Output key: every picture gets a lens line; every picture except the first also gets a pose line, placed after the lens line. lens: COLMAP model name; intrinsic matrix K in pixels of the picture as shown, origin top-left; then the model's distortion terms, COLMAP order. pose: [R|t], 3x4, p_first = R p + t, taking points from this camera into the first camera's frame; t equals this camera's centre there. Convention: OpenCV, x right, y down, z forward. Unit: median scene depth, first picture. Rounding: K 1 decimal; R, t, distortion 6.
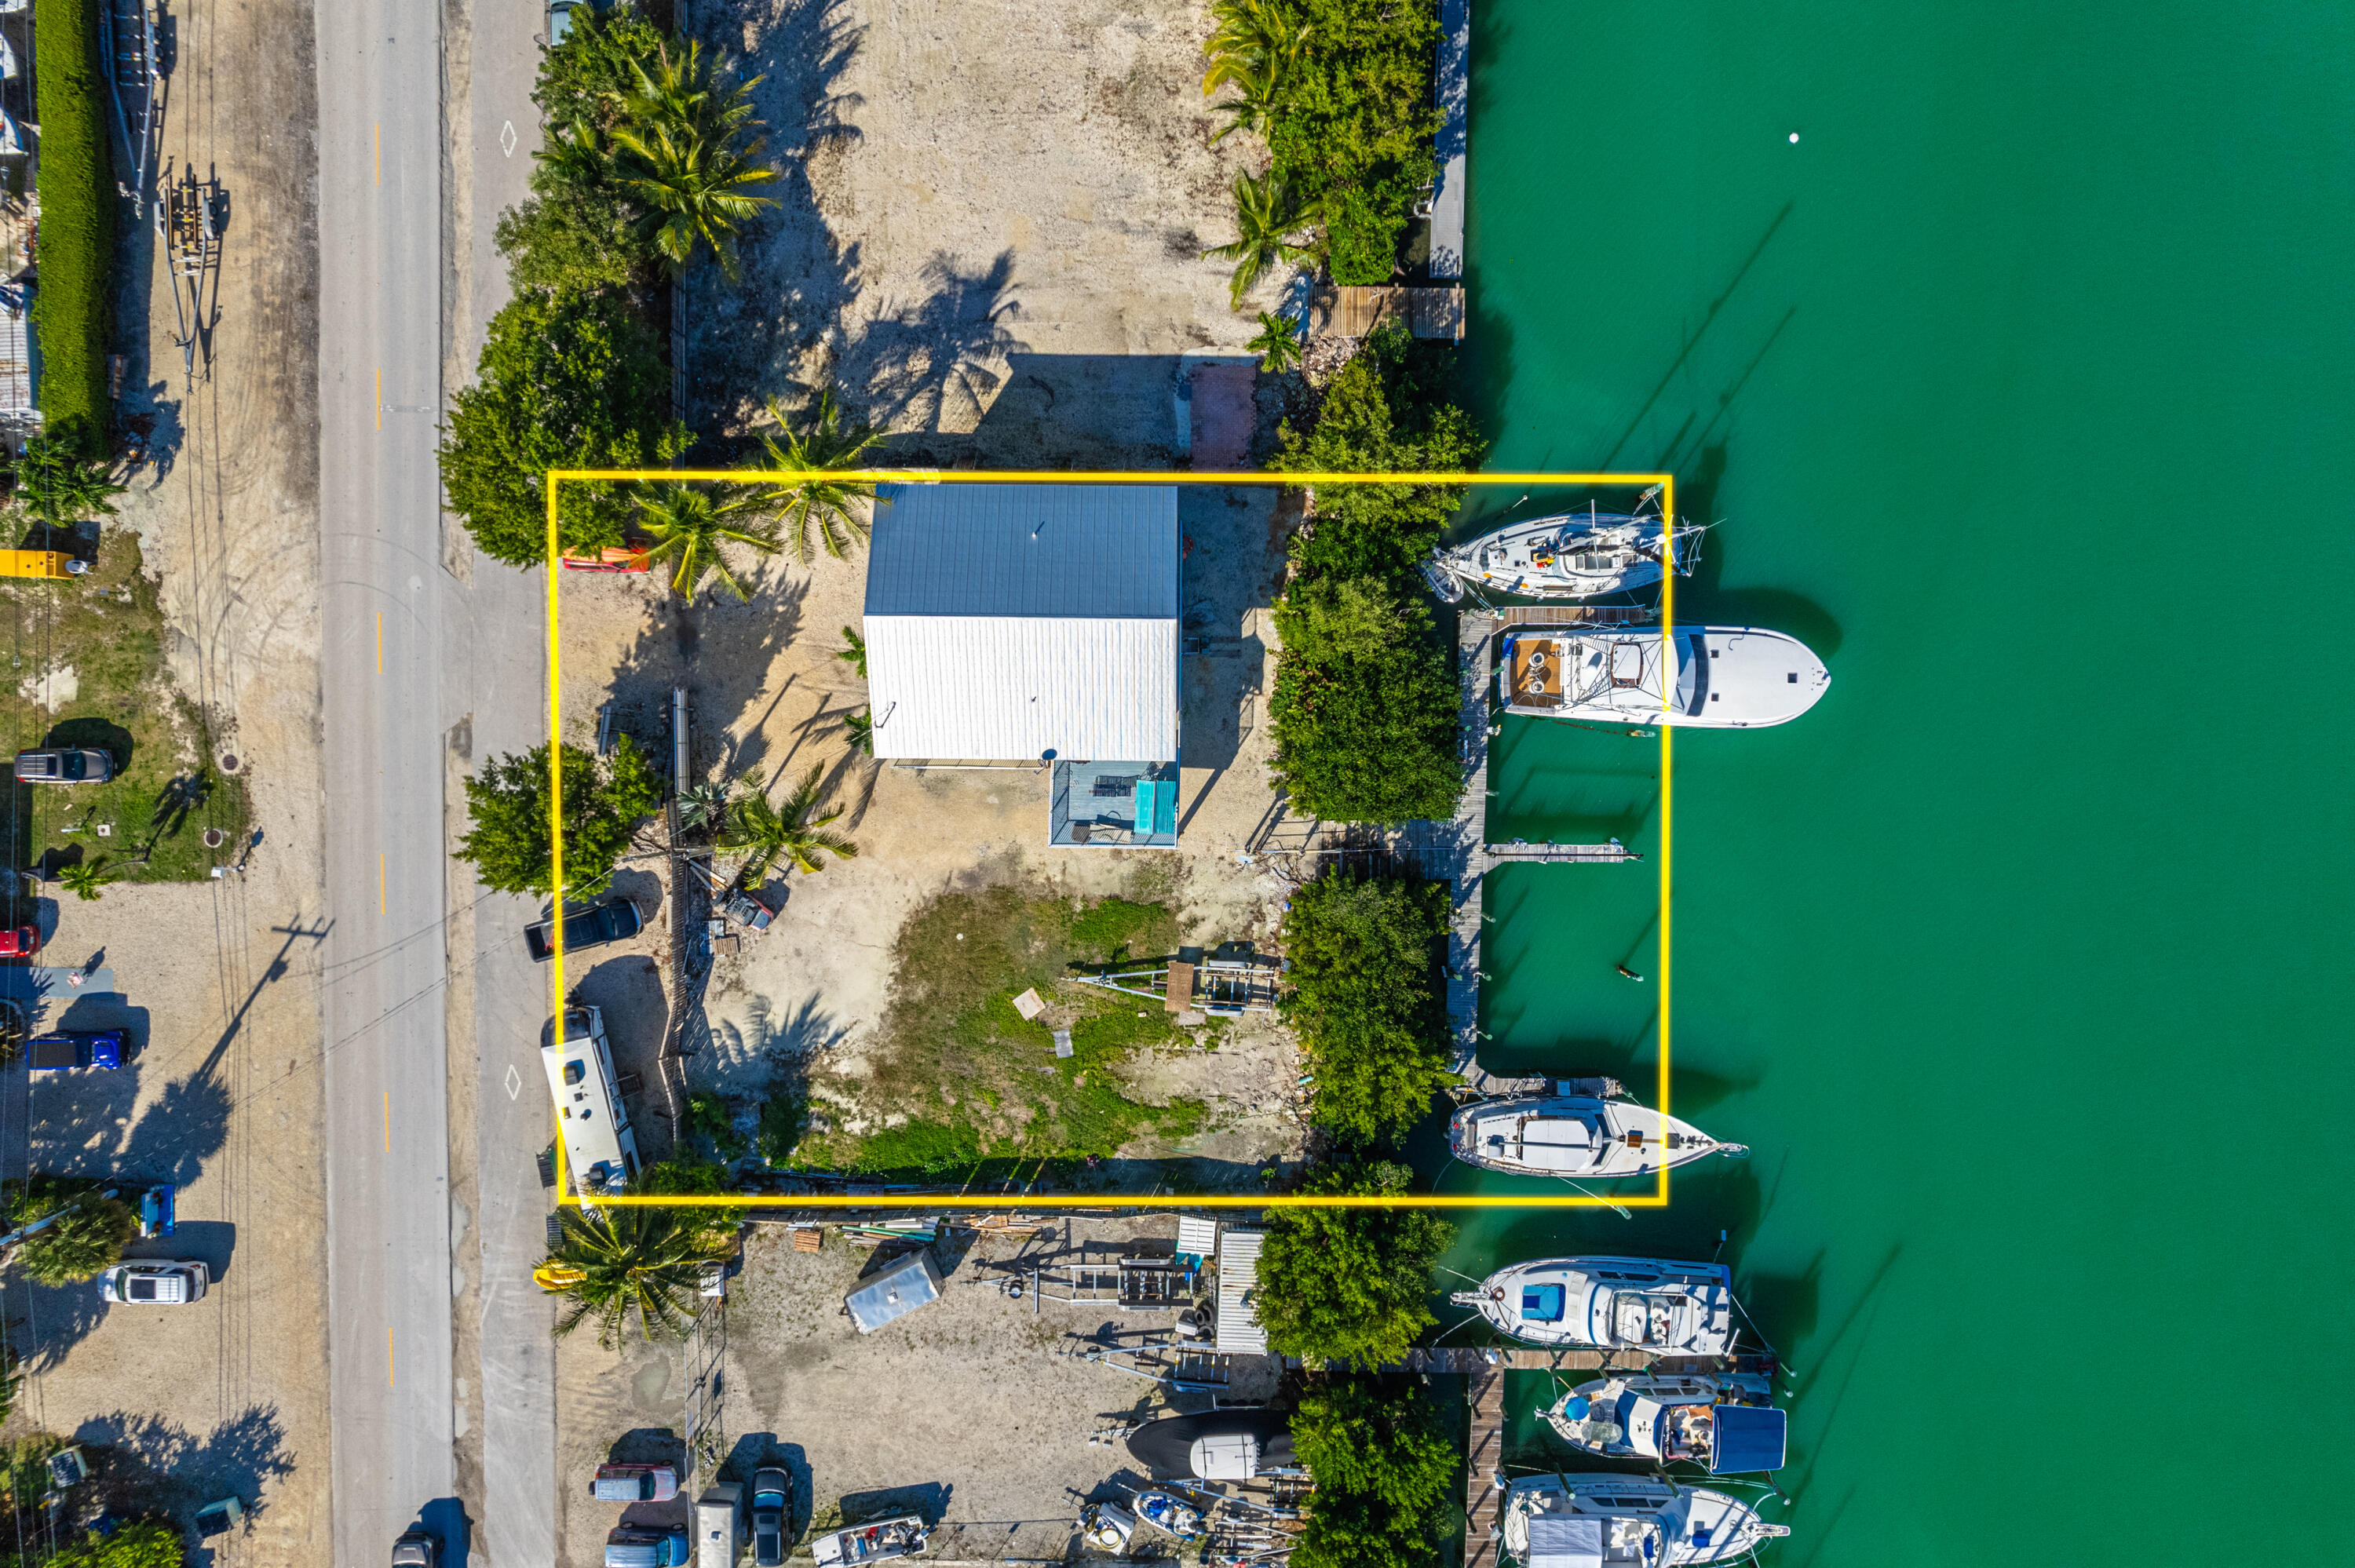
lens RADIAL K [[1556.0, 0, 1177.5], [0, 1556.0, 784.0], [0, 0, 1]] dist [-0.069328, 0.054719]
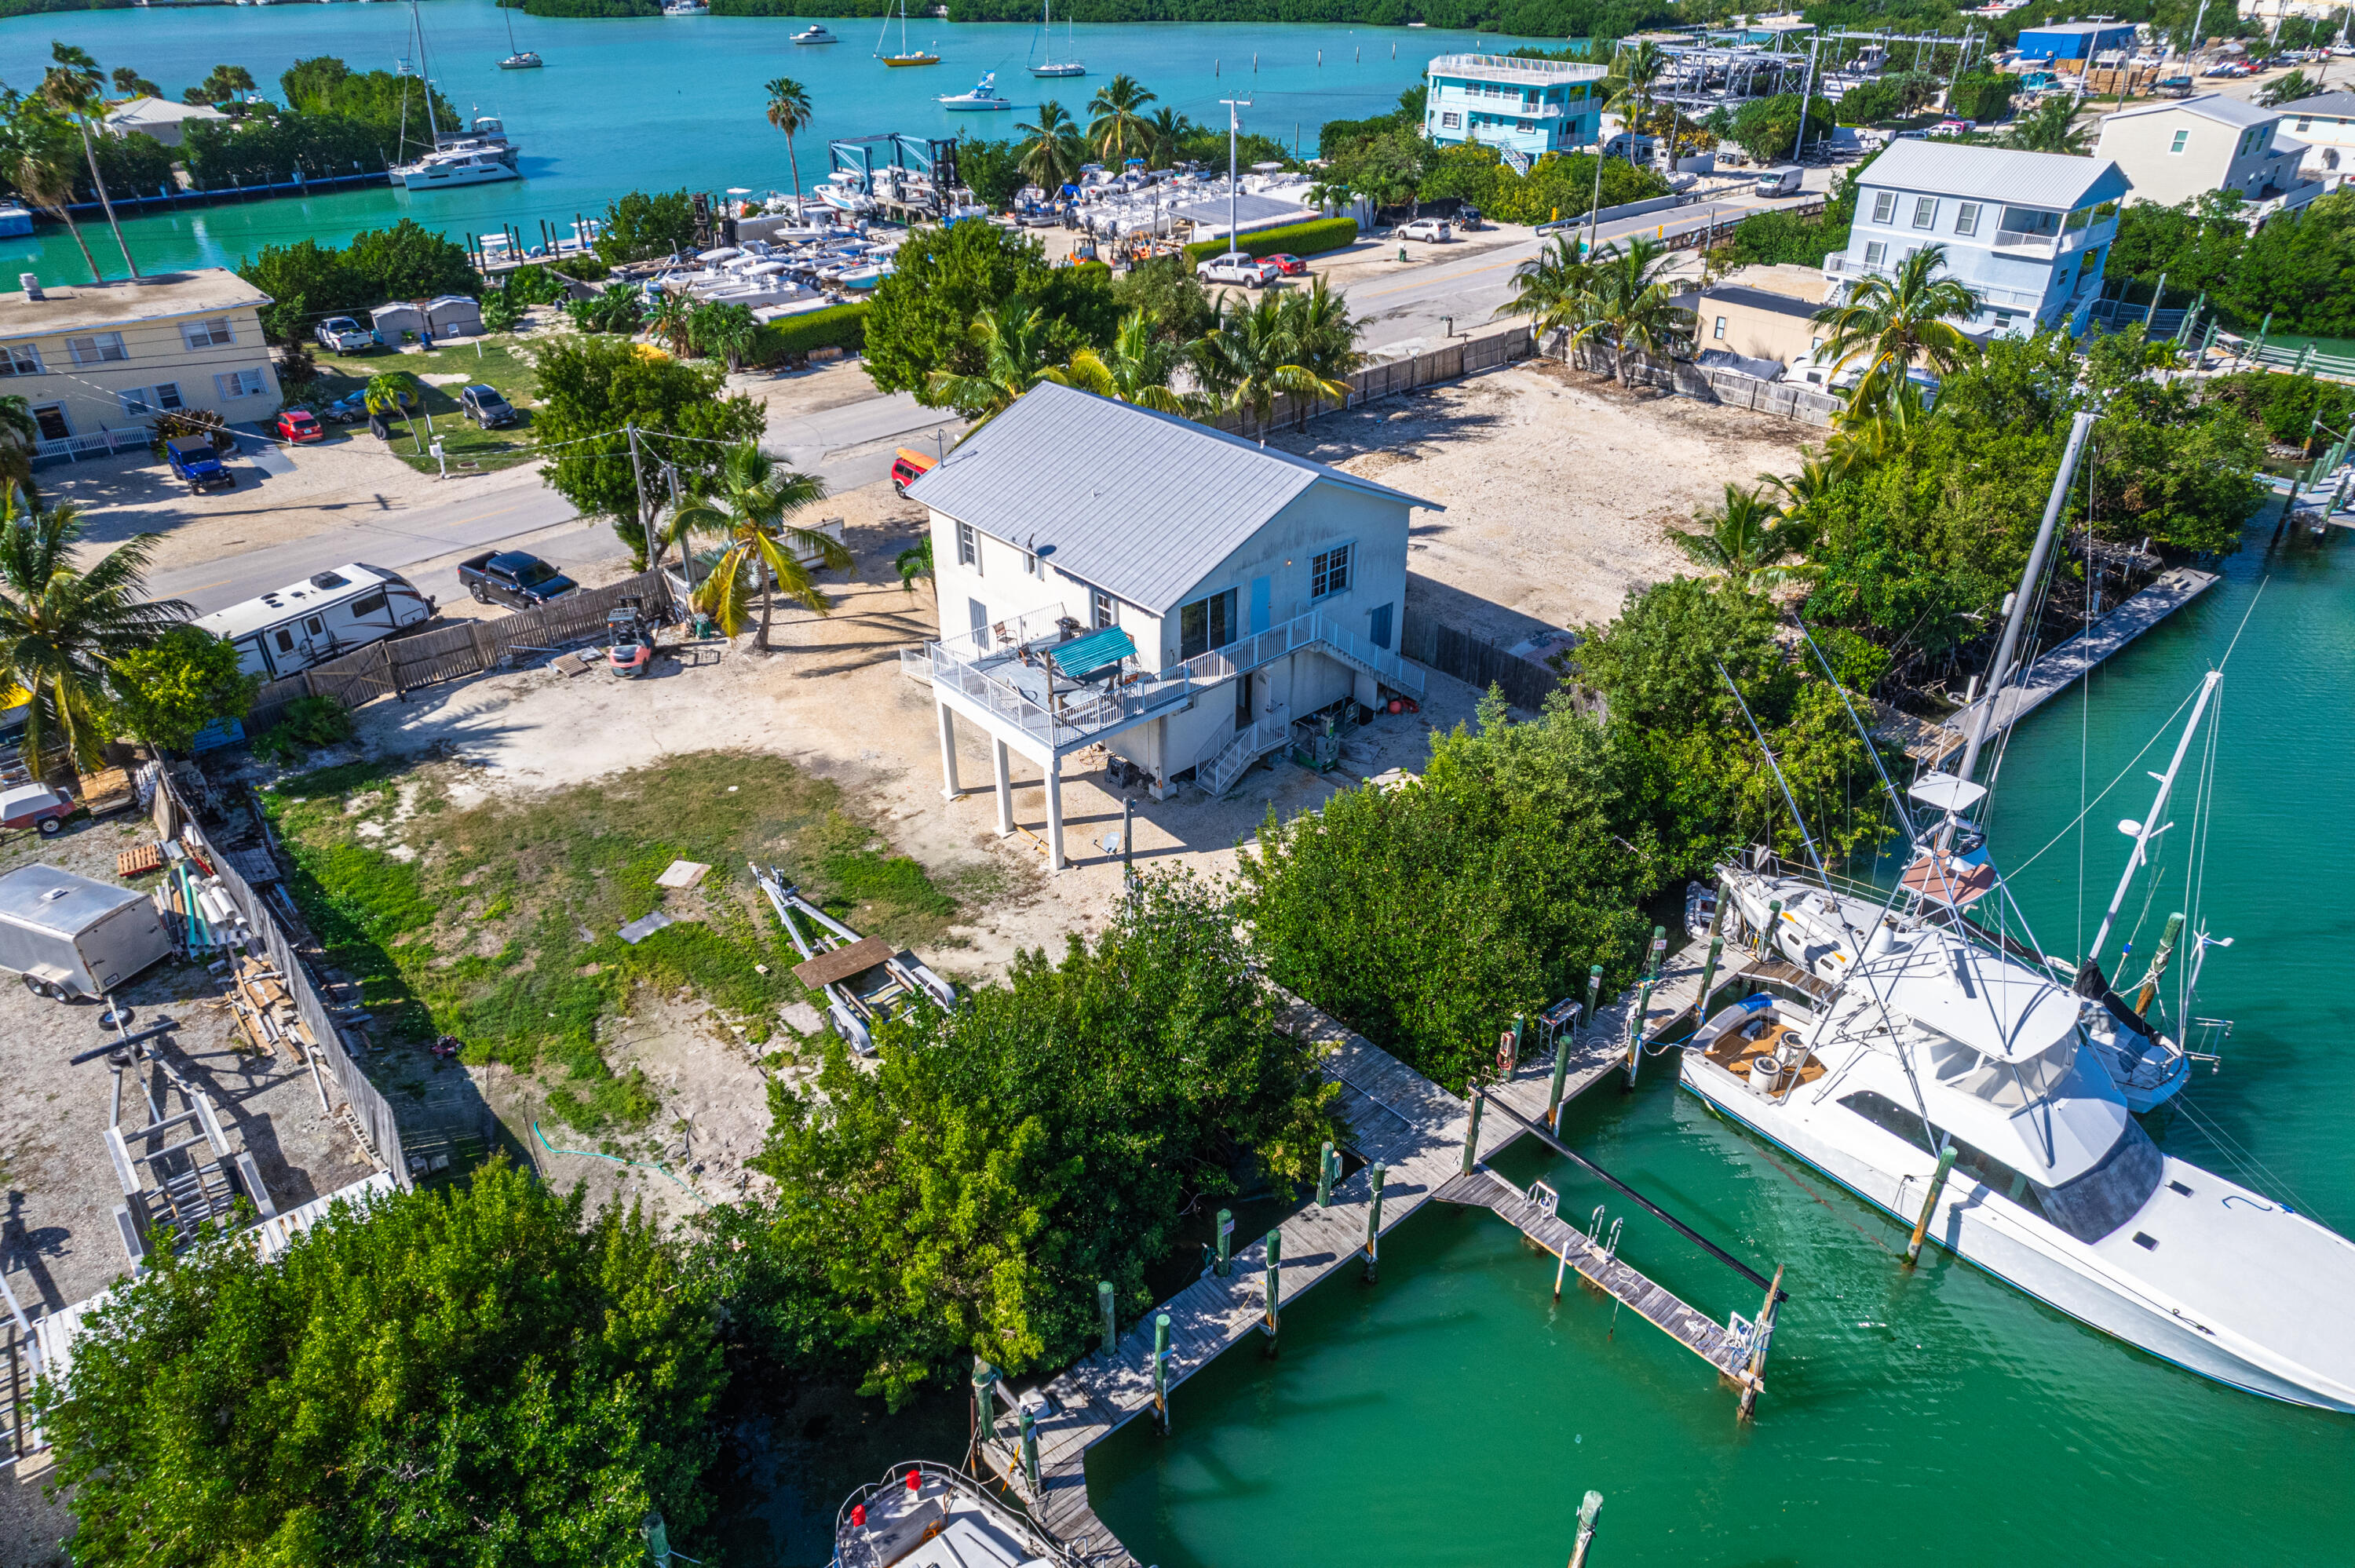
lens RADIAL K [[1507.8, 0, 1177.5], [0, 1507.8, 784.0], [0, 0, 1]] dist [-0.070199, 0.056068]
pose [[0.666221, 0.376331, -0.643835, 0.376865], [-0.745688, 0.324661, -0.581846, 0.319569], [-0.009939, 0.867738, 0.496922, 0.689876]]
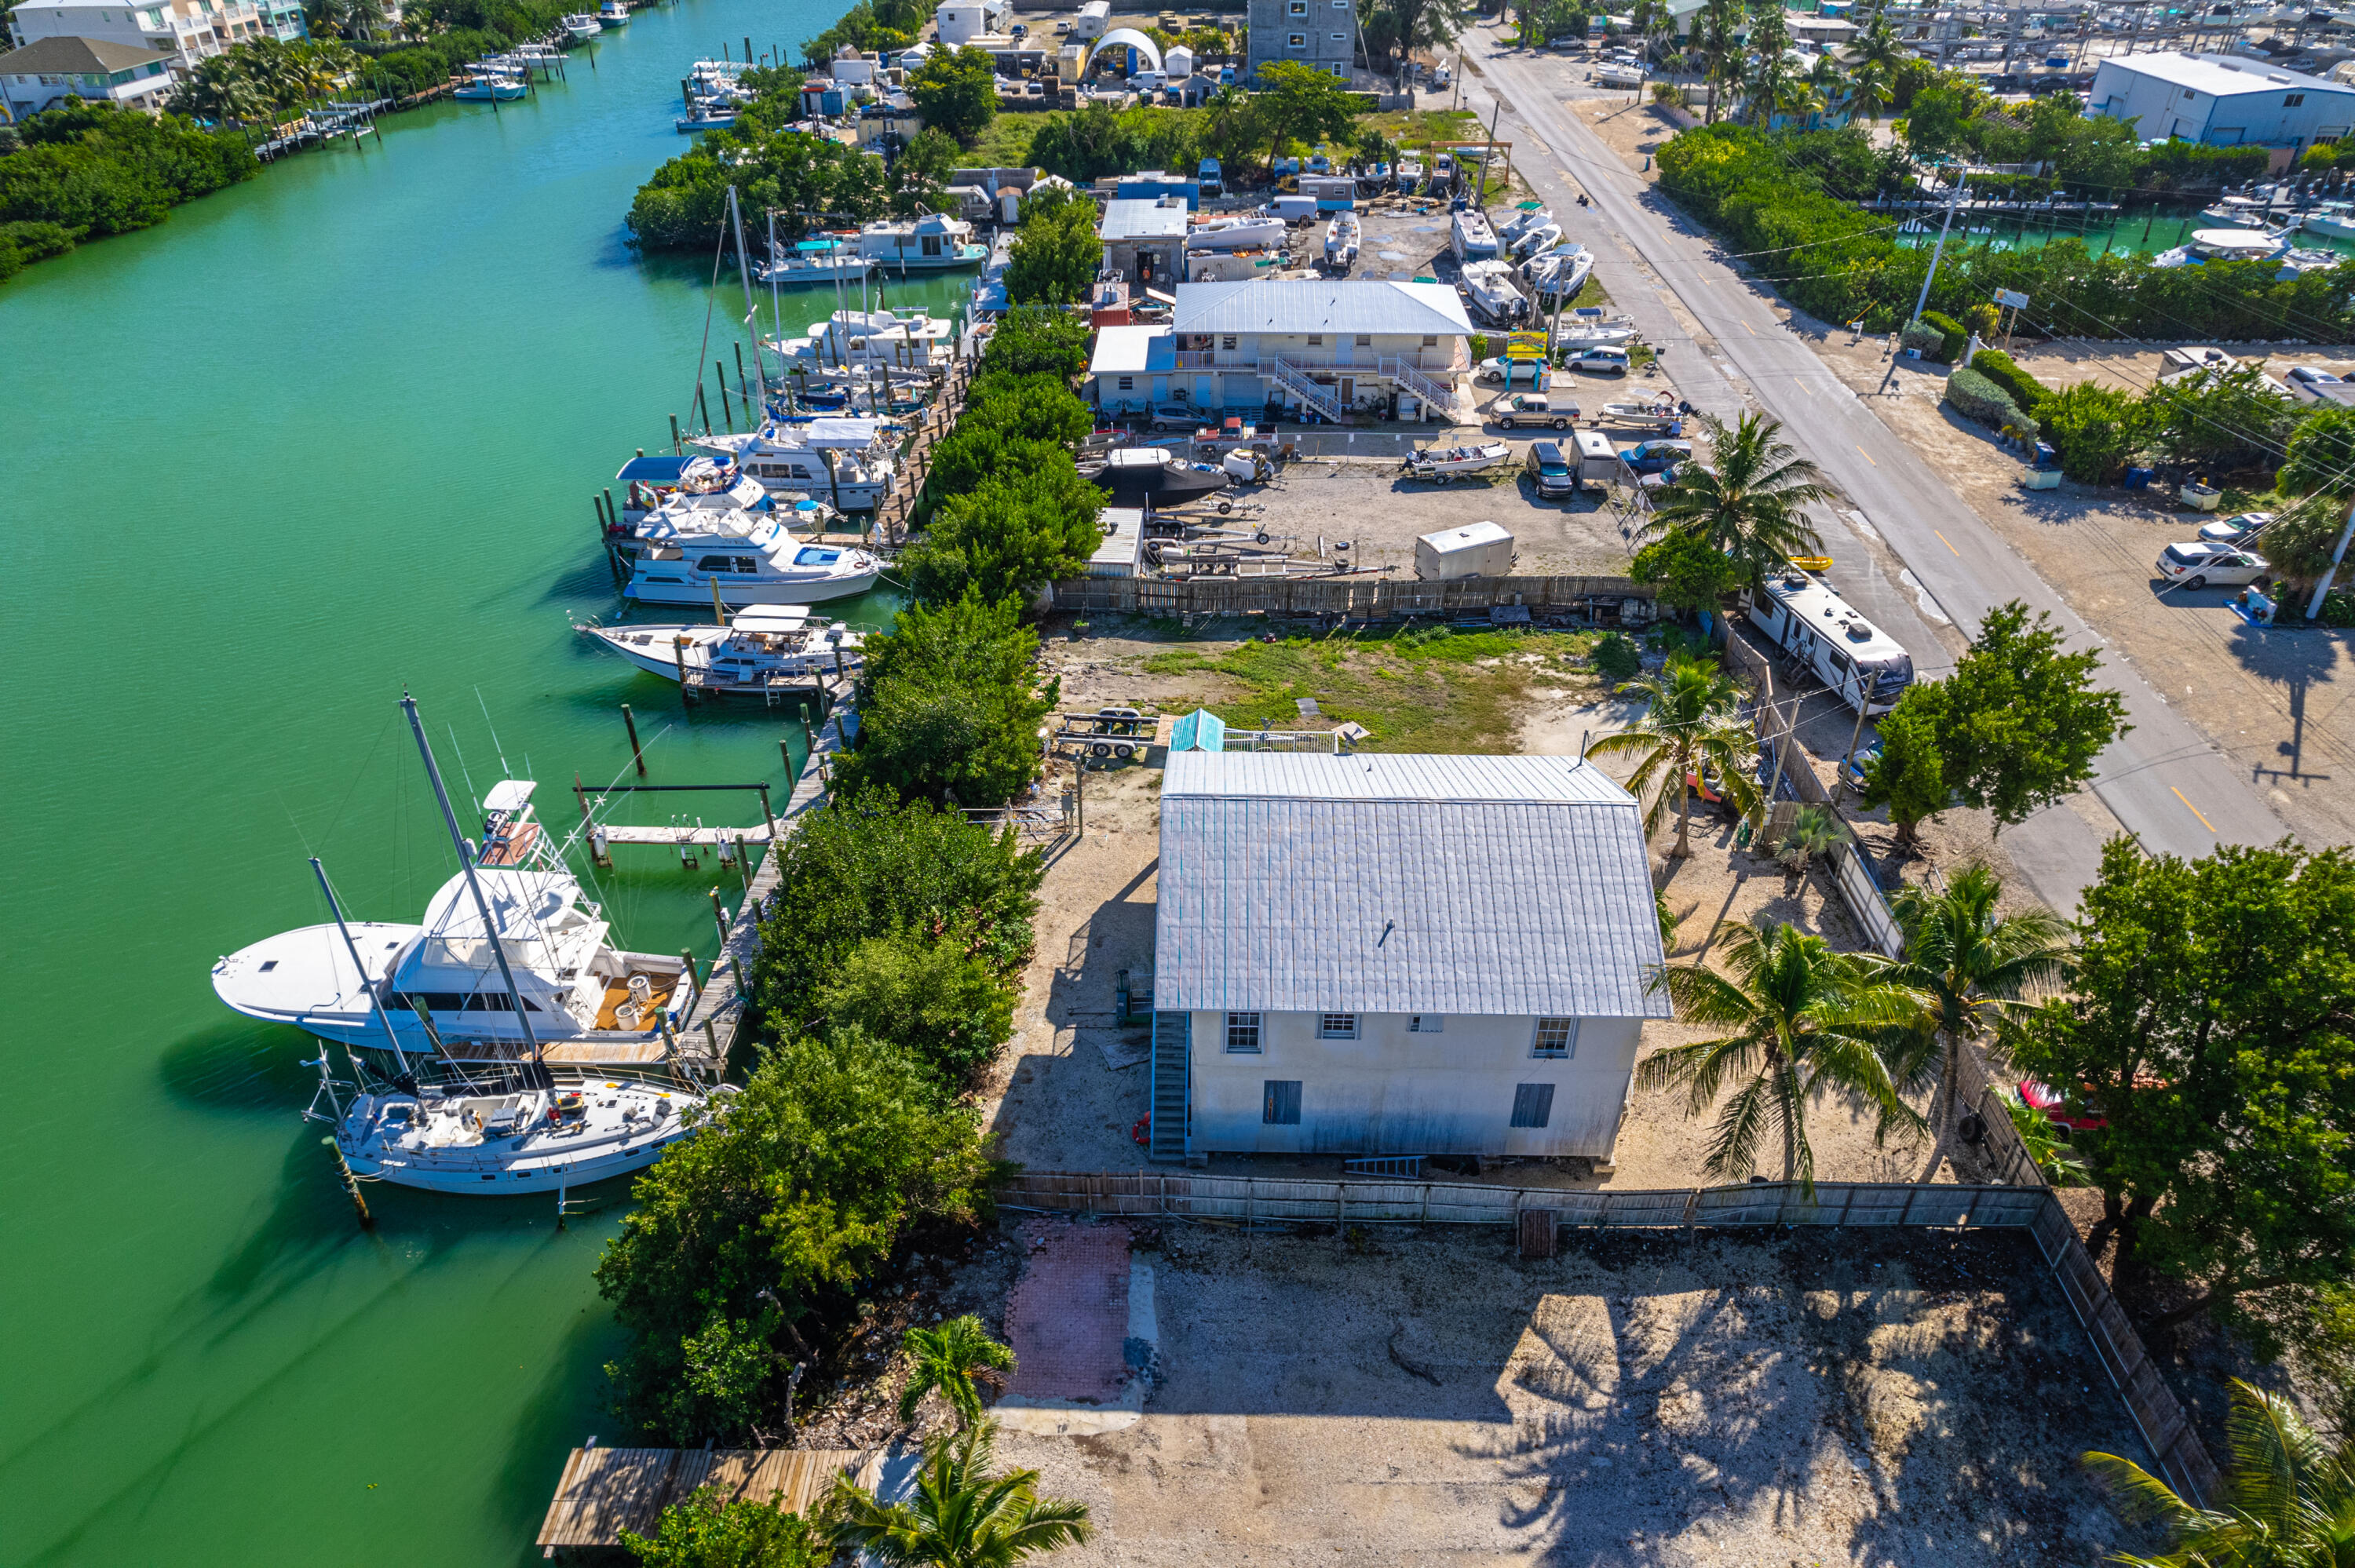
lens RADIAL K [[1507.8, 0, 1177.5], [0, 1507.8, 784.0], [0, 0, 1]] dist [-0.070199, 0.056068]
pose [[-0.999786, -0.006918, 0.019515, -0.017002], [0.019844, -0.589167, 0.807768, -0.537064], [0.005909, 0.807982, 0.589178, 0.540257]]
